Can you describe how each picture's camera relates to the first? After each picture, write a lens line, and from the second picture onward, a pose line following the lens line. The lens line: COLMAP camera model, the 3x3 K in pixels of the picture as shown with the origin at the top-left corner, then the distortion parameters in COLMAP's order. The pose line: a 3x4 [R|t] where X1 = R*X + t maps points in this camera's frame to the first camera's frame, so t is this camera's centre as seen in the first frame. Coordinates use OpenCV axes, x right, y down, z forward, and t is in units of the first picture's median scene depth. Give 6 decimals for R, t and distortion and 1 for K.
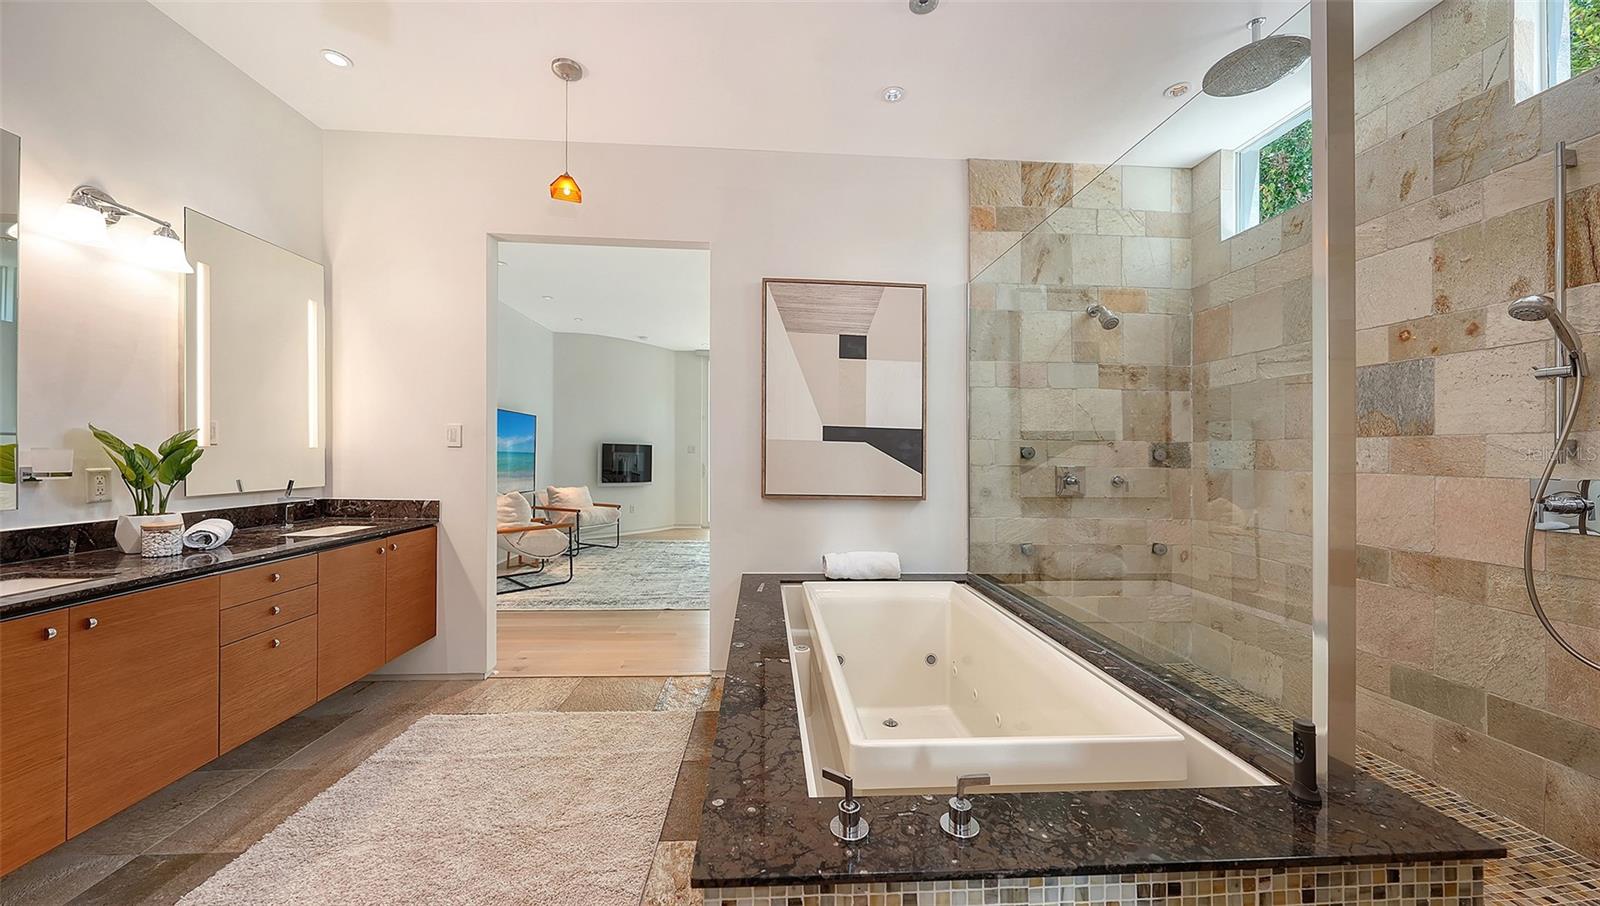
lens RADIAL K [[546.1, 0, 796.7], [0, 546.1, 461.5], [0, 0, 1]] dist [-0.012971, 0.001262]
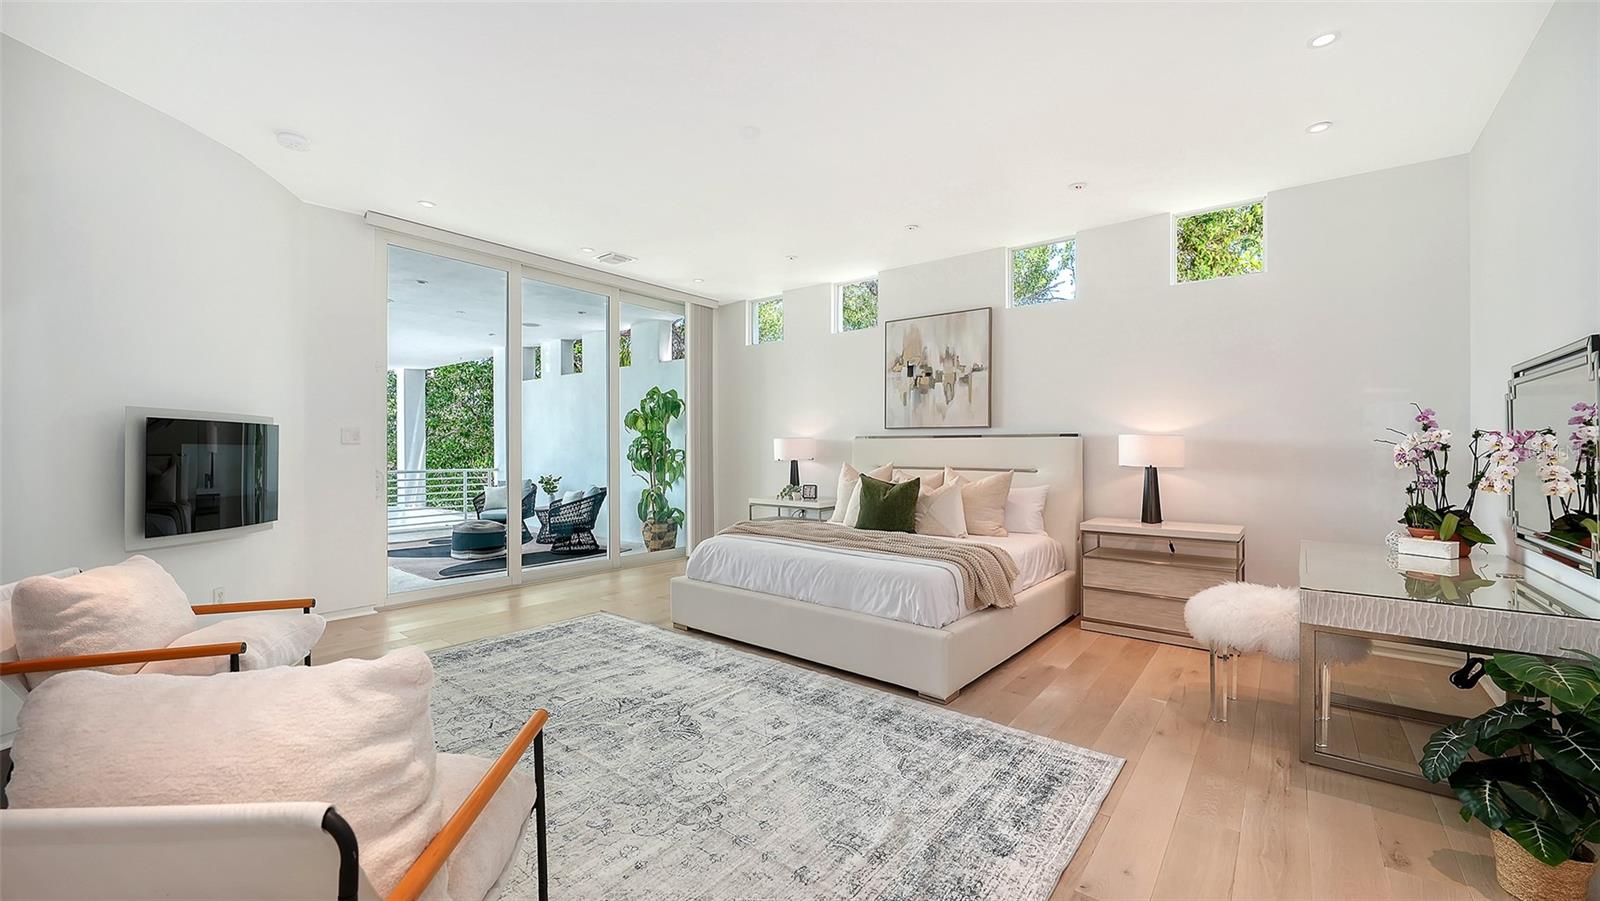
lens RADIAL K [[614.0, 0, 773.5], [0, 614.0, 461.9], [0, 0, 1]] dist [0.002417, -0.000123]
pose [[0.690067, -0.017316, 0.723538, -0.435362], [0.006602, 0.999823, 0.017631, -0.012469], [-0.723715, -0.007389, 0.690059, 0.559293]]
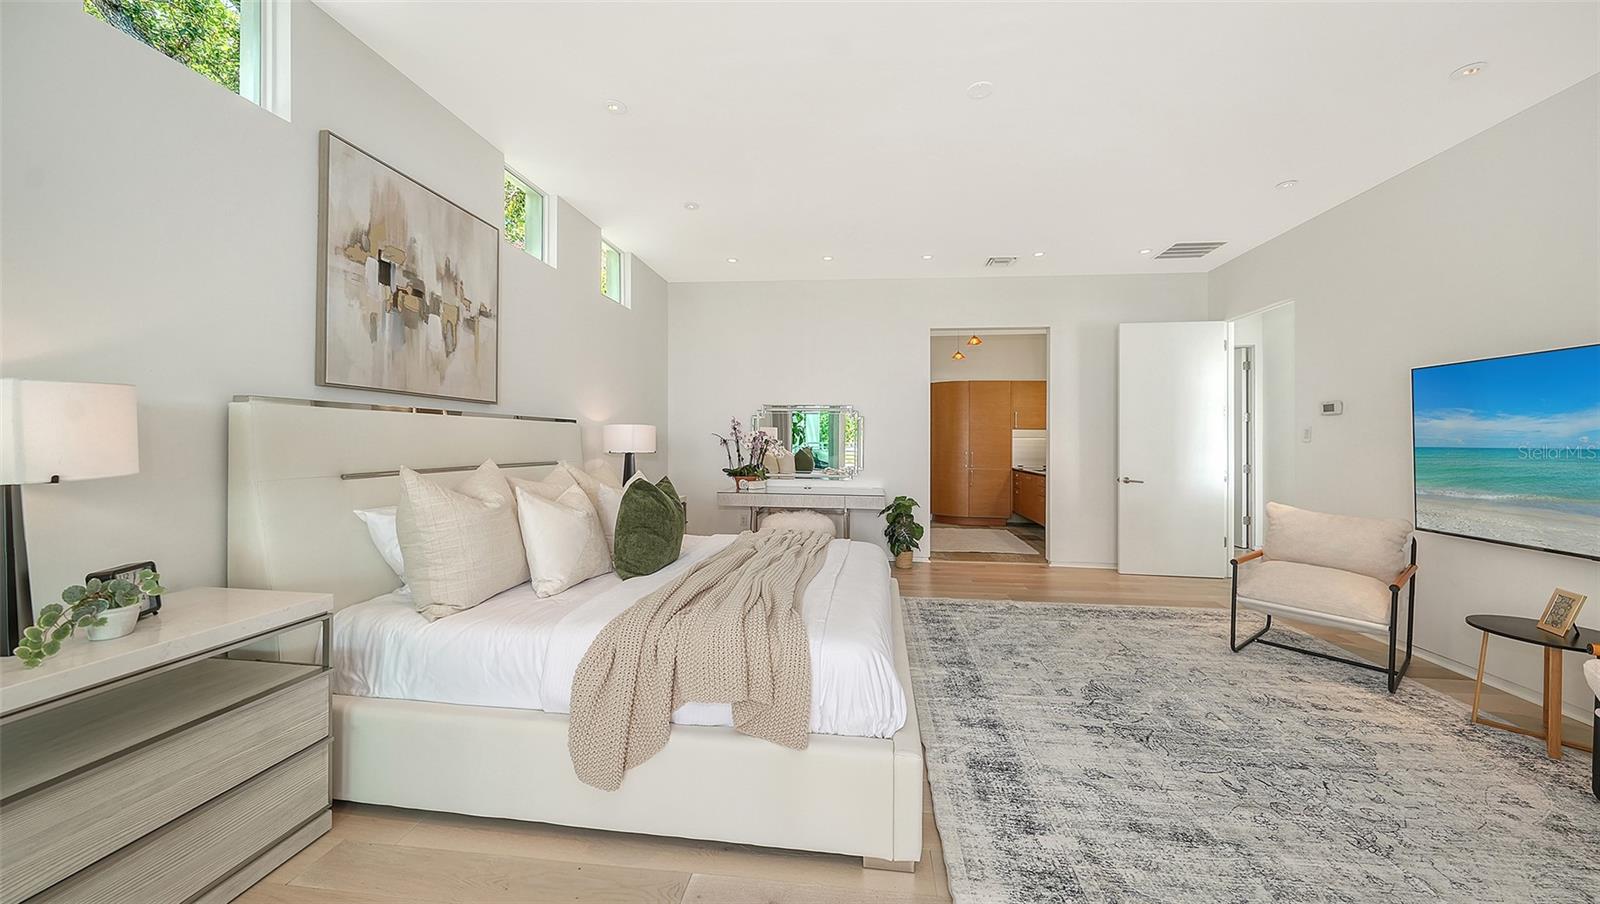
lens RADIAL K [[546.1, 0, 820.4], [0, 546.1, 434.9], [0, 0, 1]] dist [-0.012971, 0.001262]
pose [[-0.987563, -0.016528, 0.156353, -0.029824], [-0.017027, 0.999853, -0.001853, -0.017291], [-0.156299, -0.004492, -0.987700, 1.334709]]
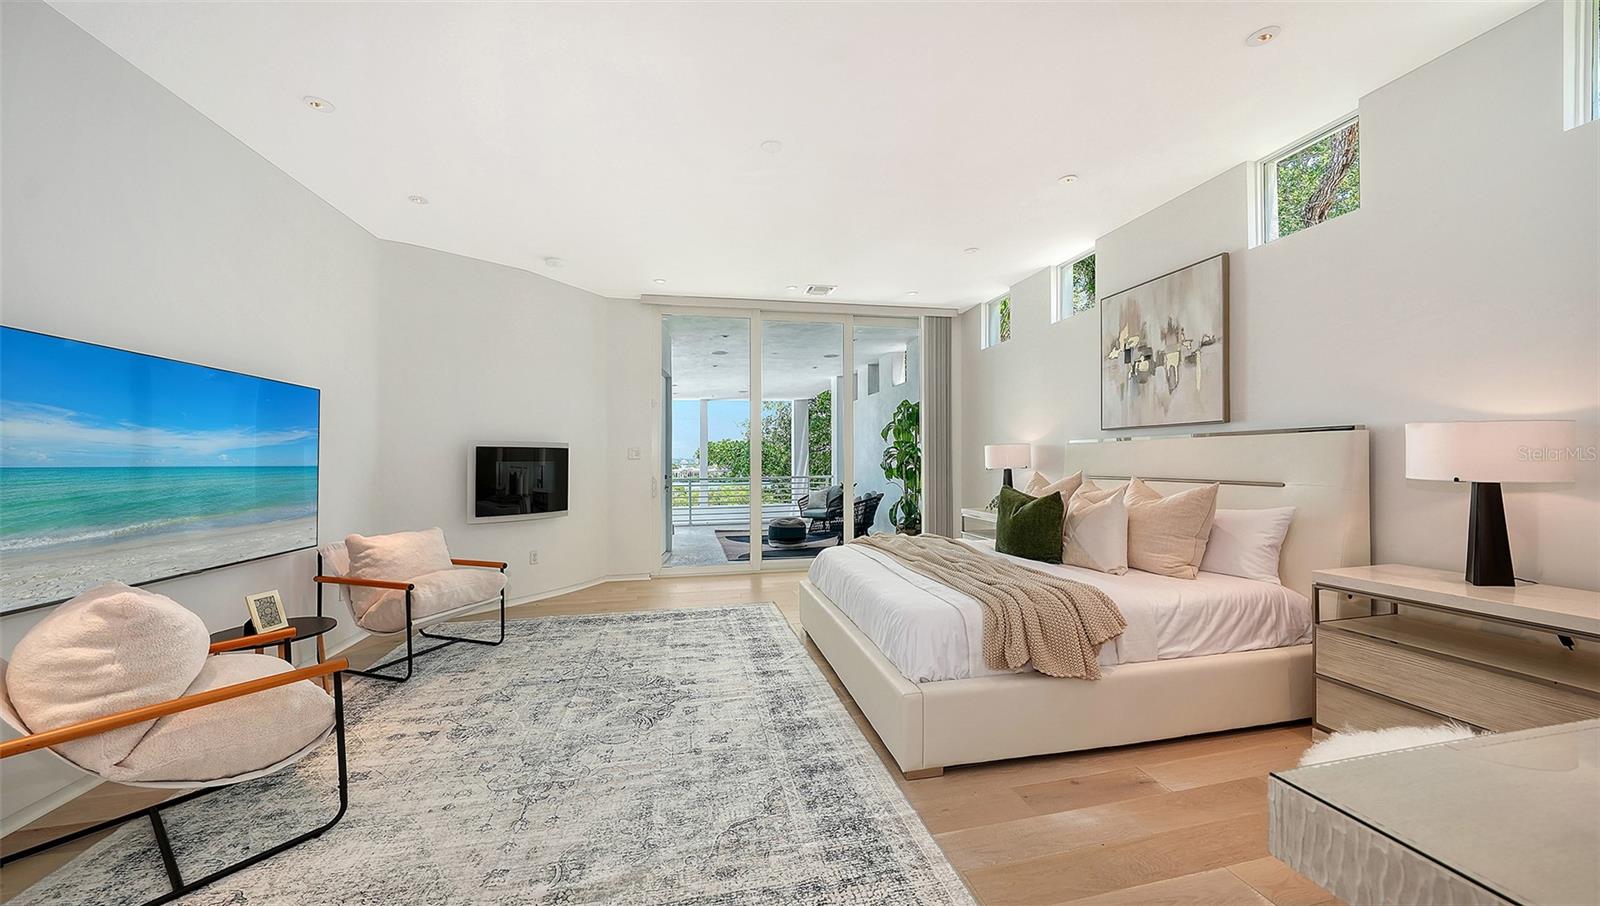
lens RADIAL K [[546.1, 0, 799.7], [0, 546.1, 463.8], [0, 0, 1]] dist [-0.012971, 0.001262]
pose [[0.989651, -0.019176, 0.142209, -0.124667], [0.019303, 0.999814, 0.000480, -0.011014], [-0.142192, 0.002270, 0.989837, 0.471477]]
